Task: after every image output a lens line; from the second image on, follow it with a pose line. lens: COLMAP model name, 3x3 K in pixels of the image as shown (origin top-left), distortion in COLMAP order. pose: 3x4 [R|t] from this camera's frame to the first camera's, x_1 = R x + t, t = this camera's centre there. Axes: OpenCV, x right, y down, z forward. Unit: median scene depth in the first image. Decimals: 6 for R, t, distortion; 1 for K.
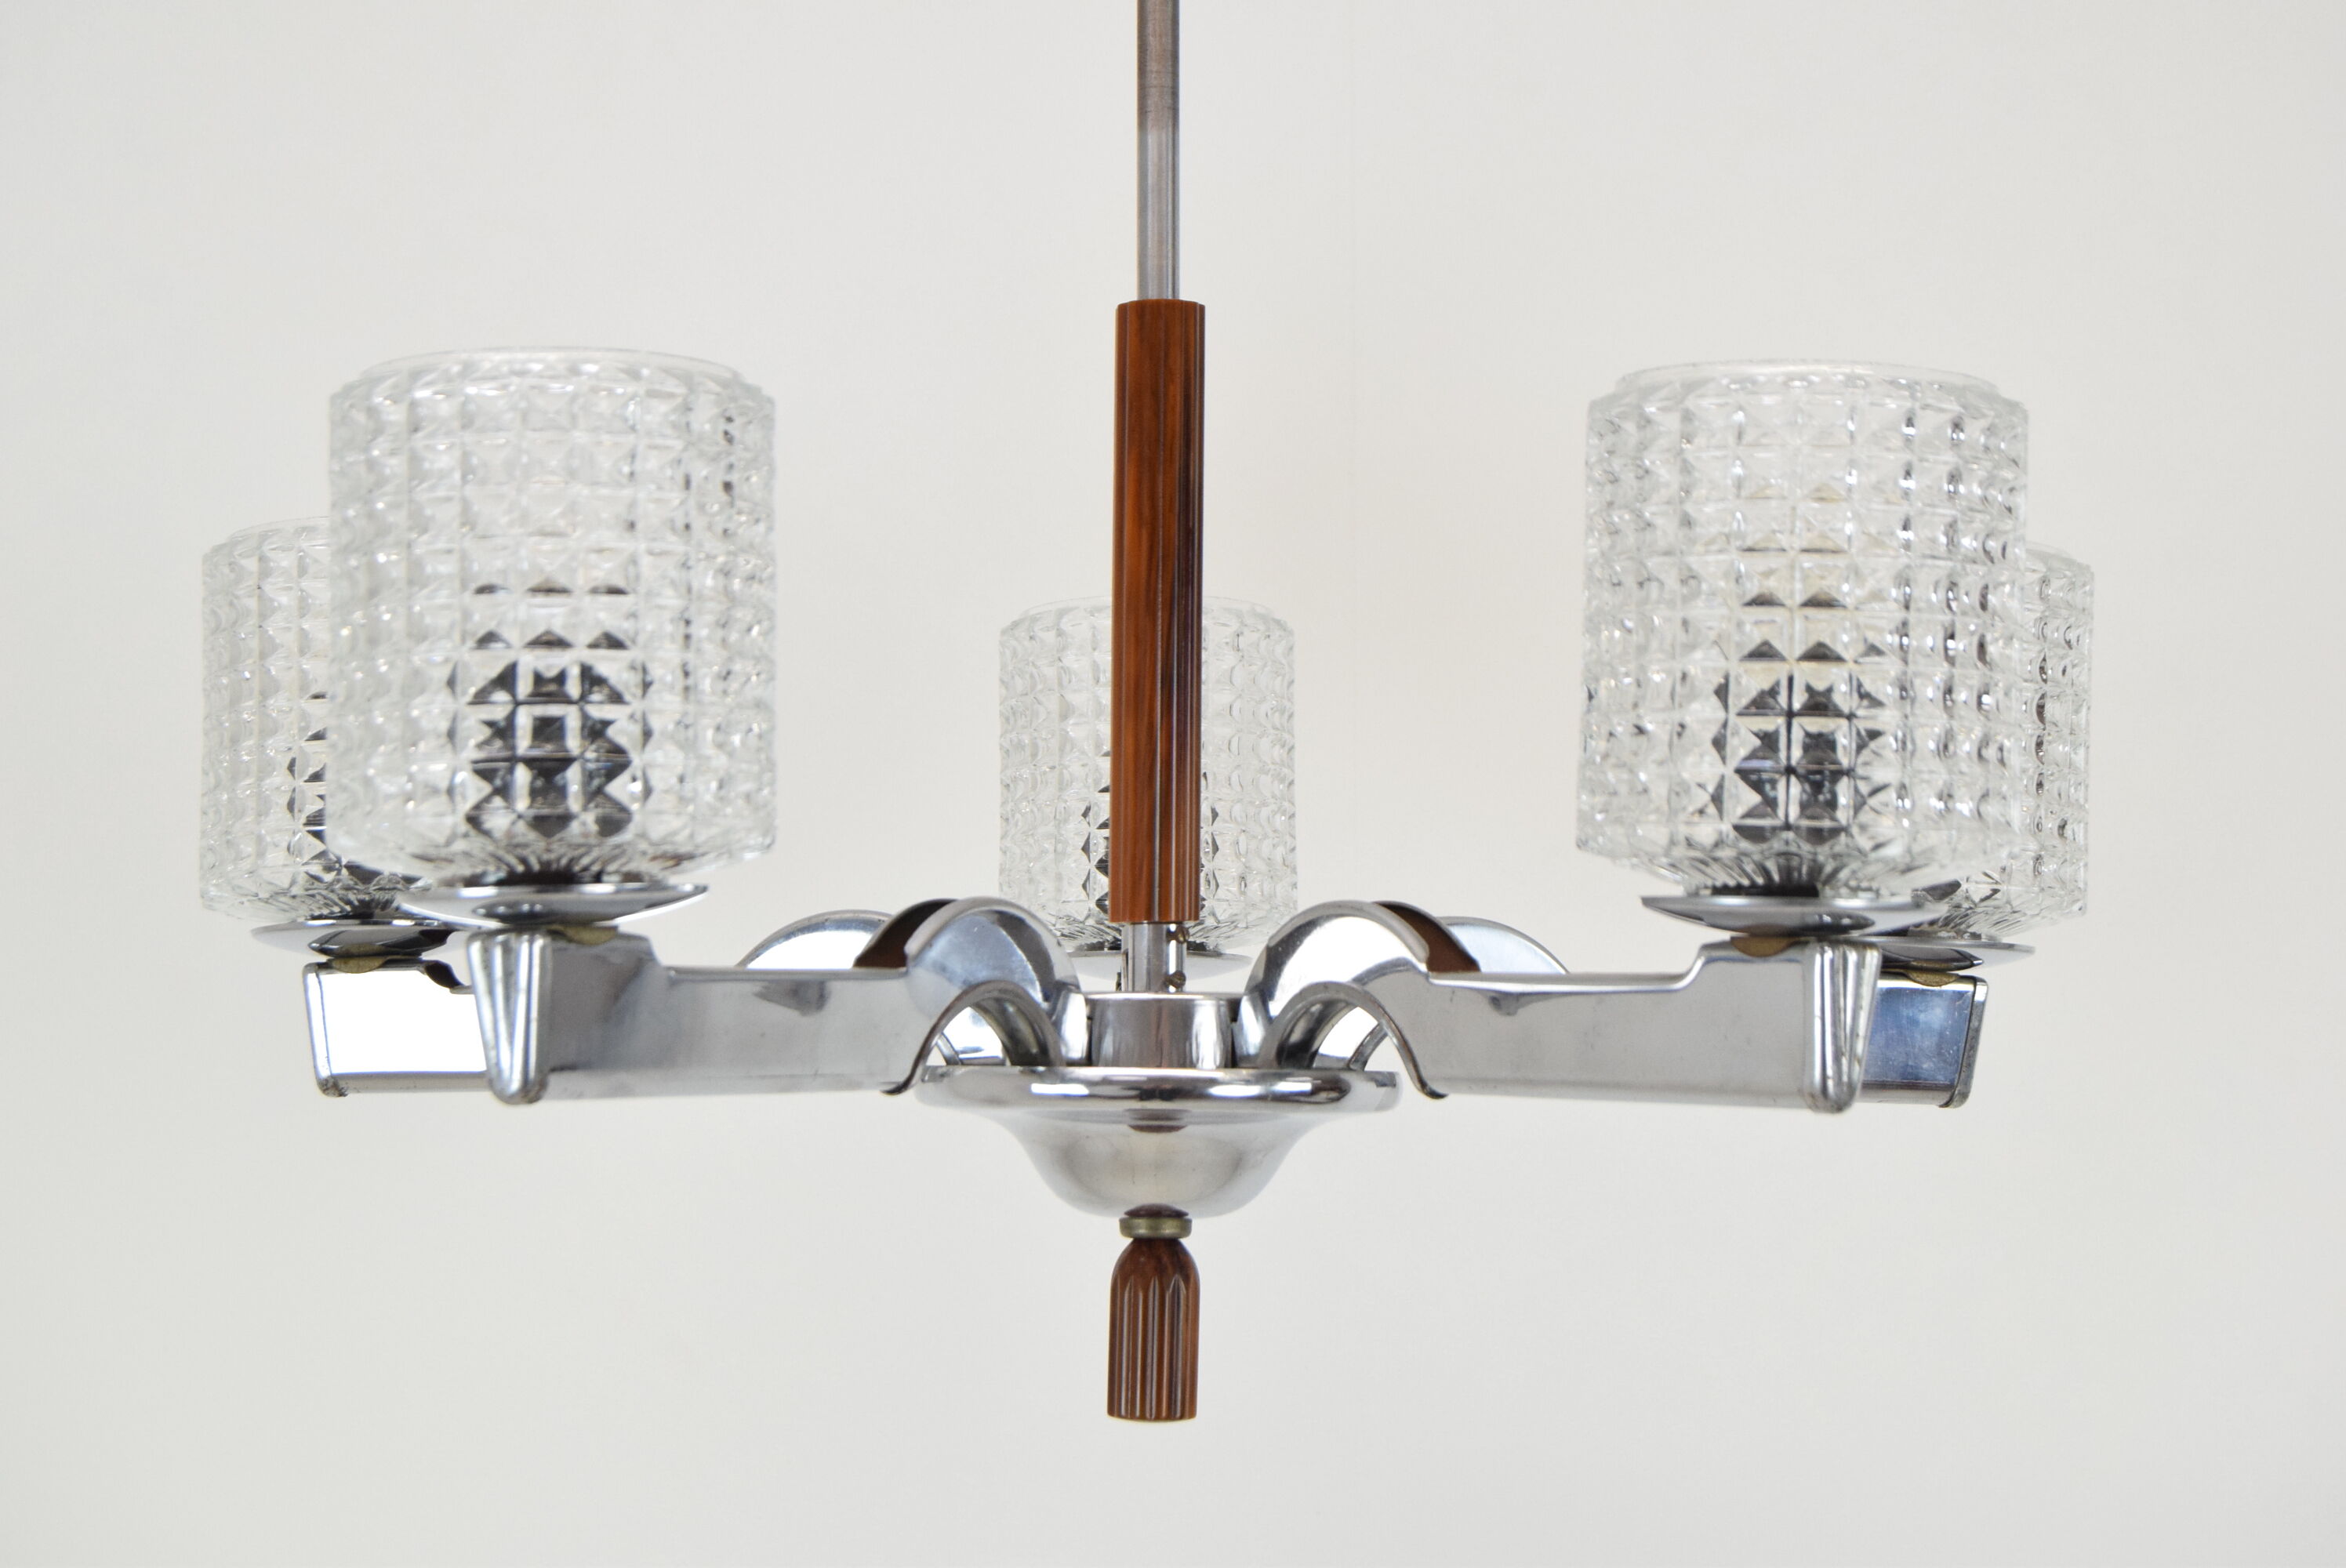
lens RADIAL K [[4052.9, 0, 1173.0], [0, 4052.9, 784.0], [0, 0, 1]] dist [0.018831, 0.008753]
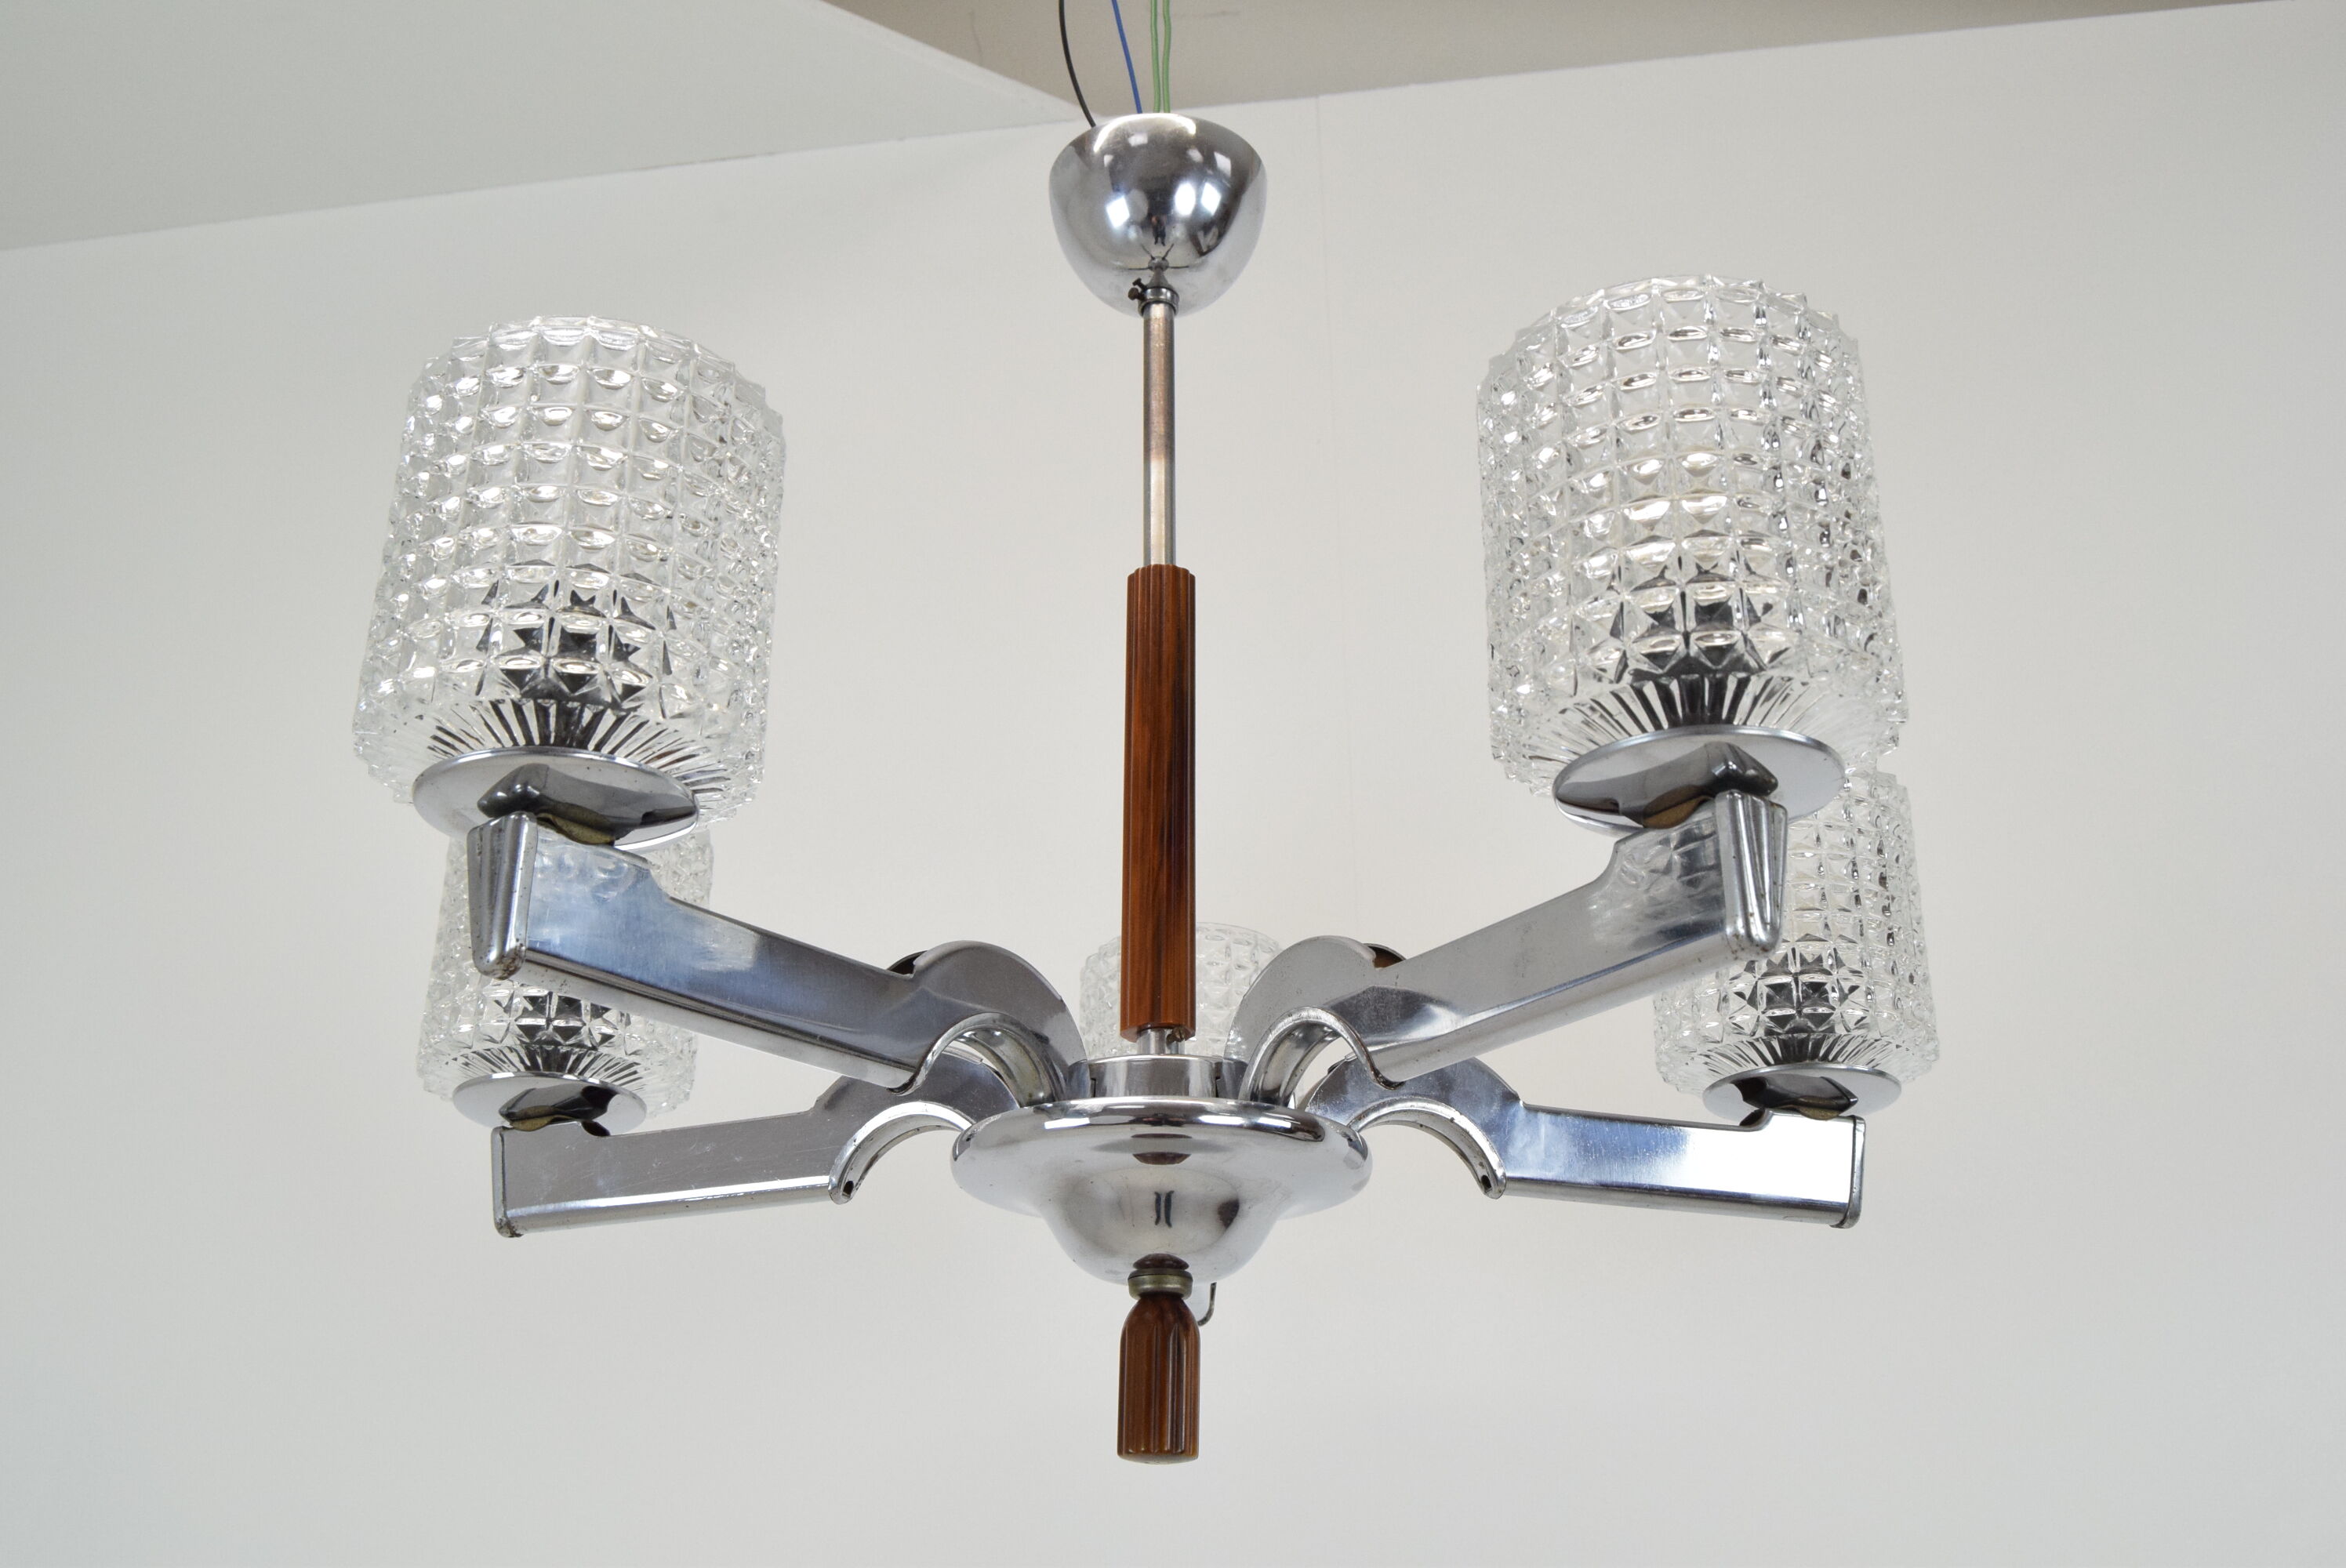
lens RADIAL K [[2139.6, 0, 1173.0], [0, 2139.6, 784.0], [0, 0, 1]] dist [-0.057337, -0.000236]
pose [[0.997372, -0.036247, -0.062729, 0.047176], [0.011925, 0.936169, -0.351347, 0.211121], [0.071460, 0.349676, 0.934141, 0.435998]]
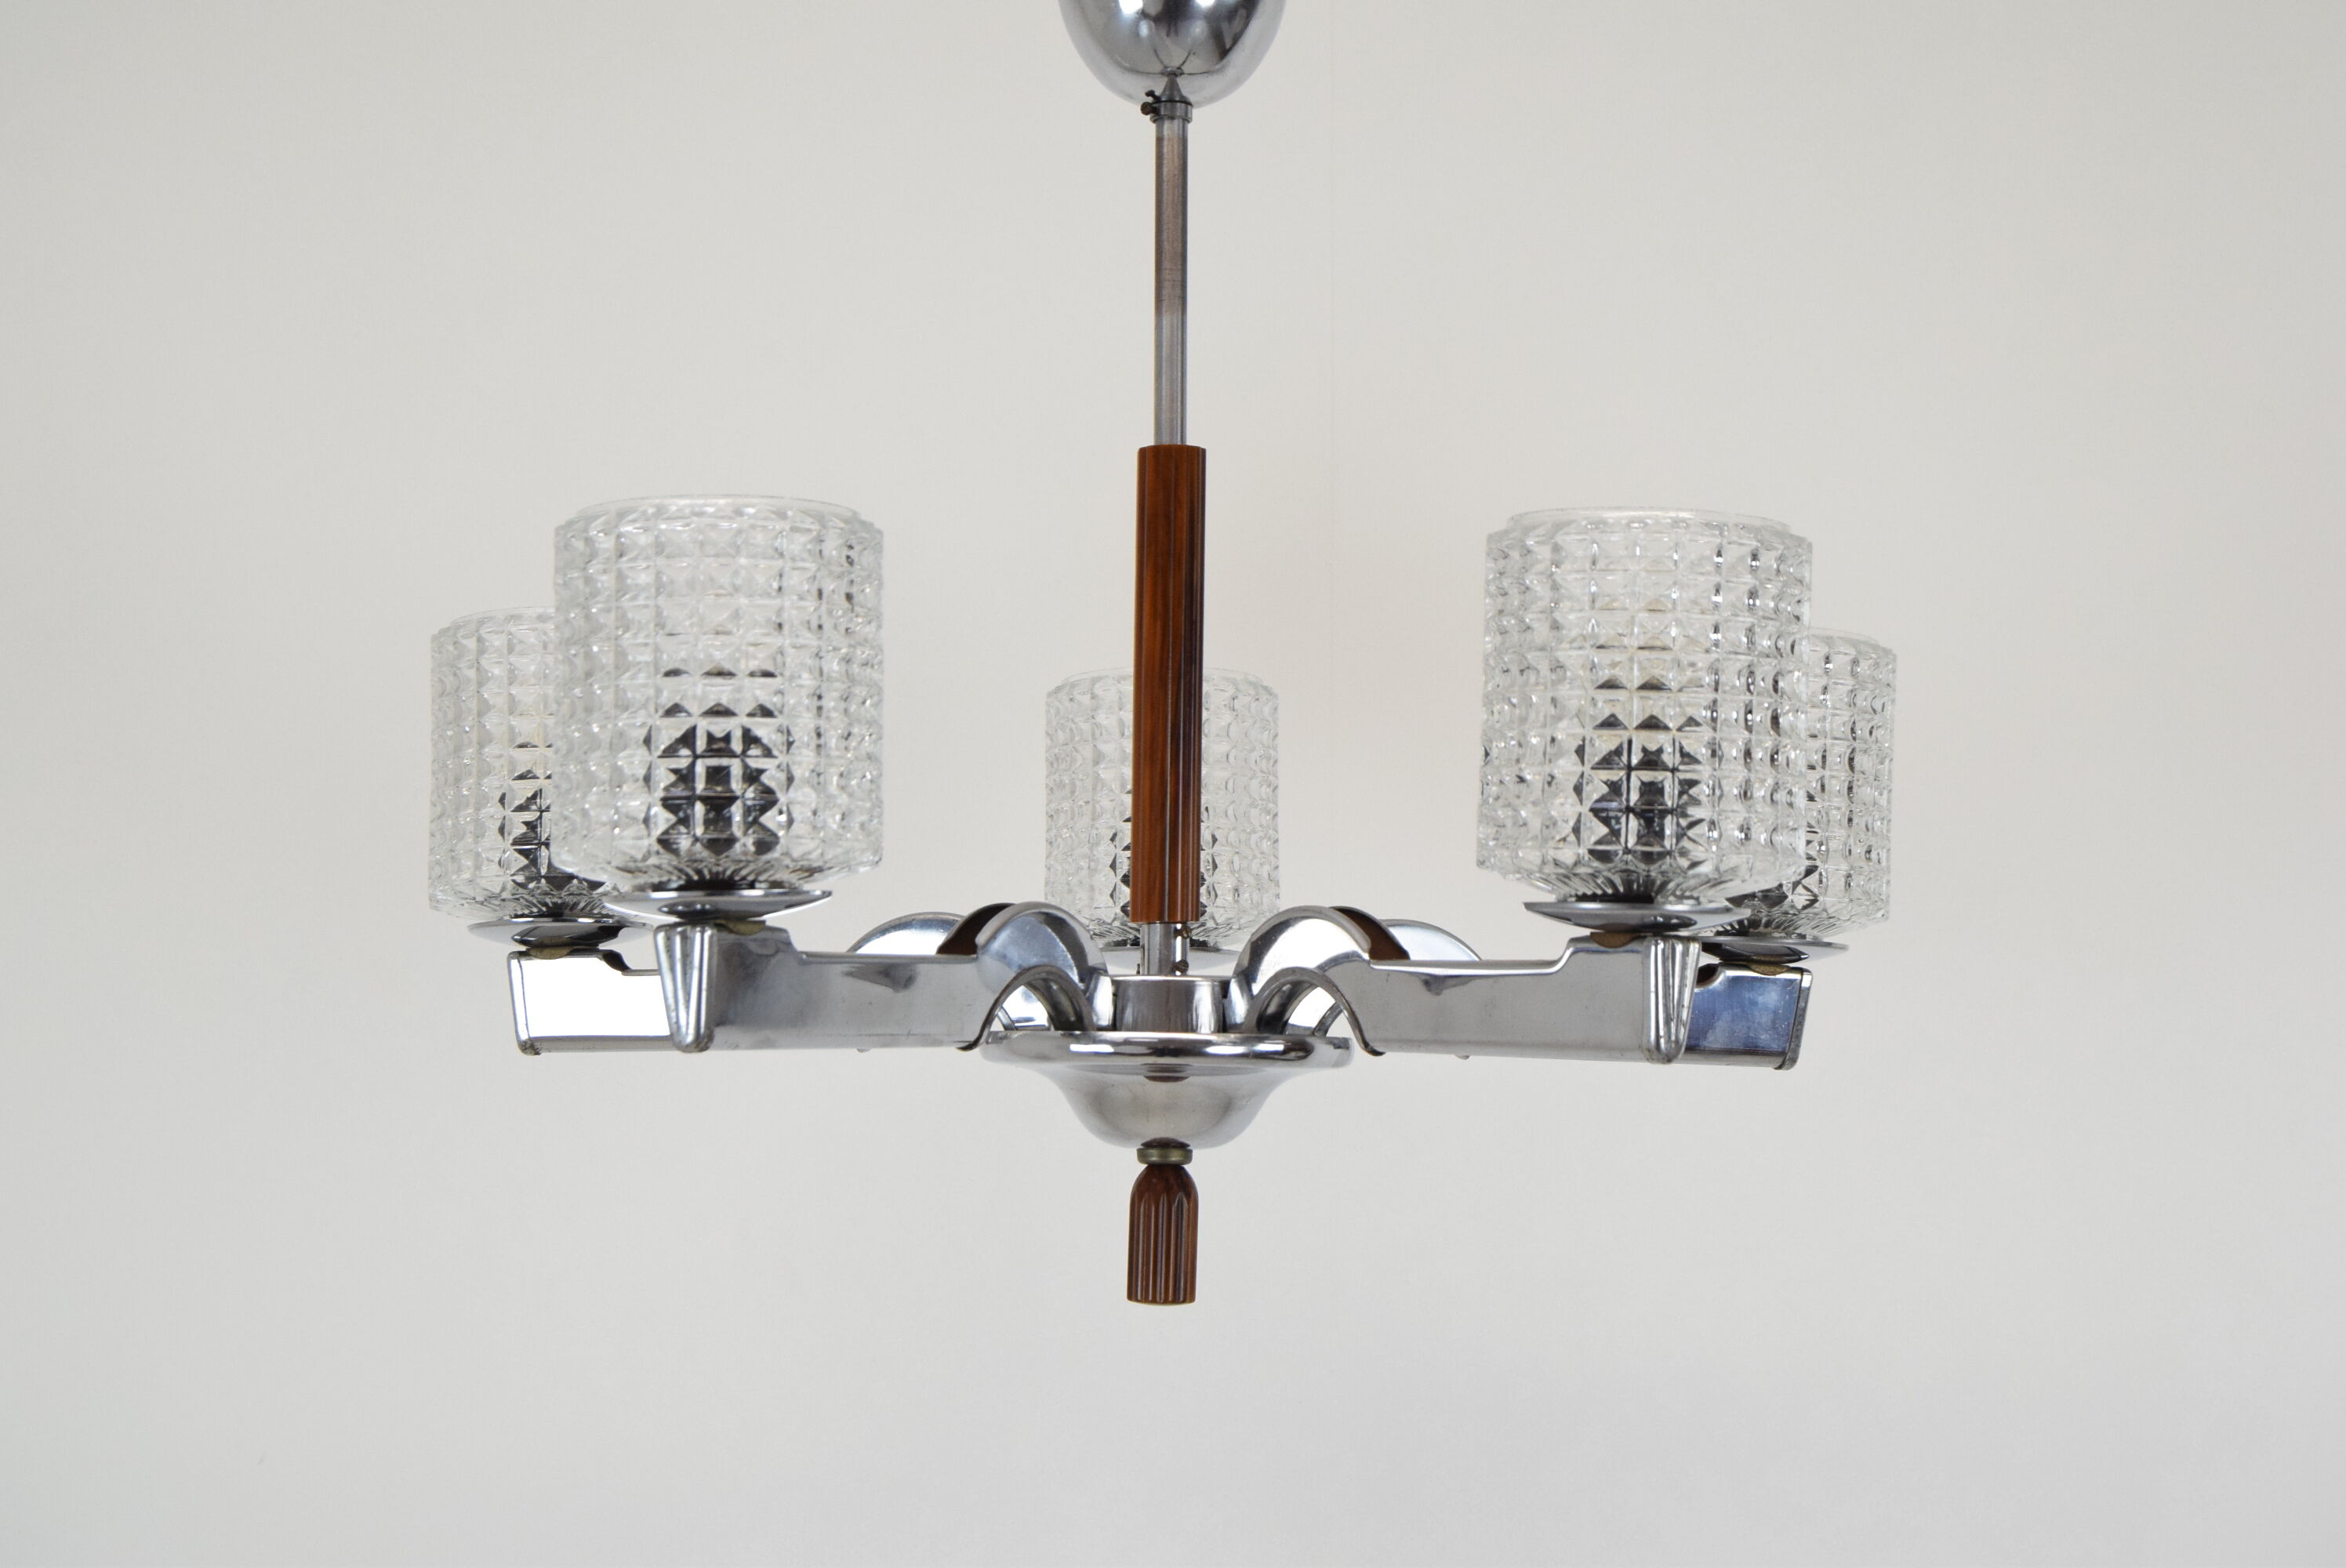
lens RADIAL K [[3732.5, 0, 1173.0], [0, 3732.5, 784.0], [0, 0, 1]] dist [-0.007520, -0.005665]
pose [[0.999971, 0.004235, -0.006359, 0.006137], [-0.004279, 0.999967, -0.006853, -0.002420], [0.006330, 0.006880, 0.999956, -0.225798]]
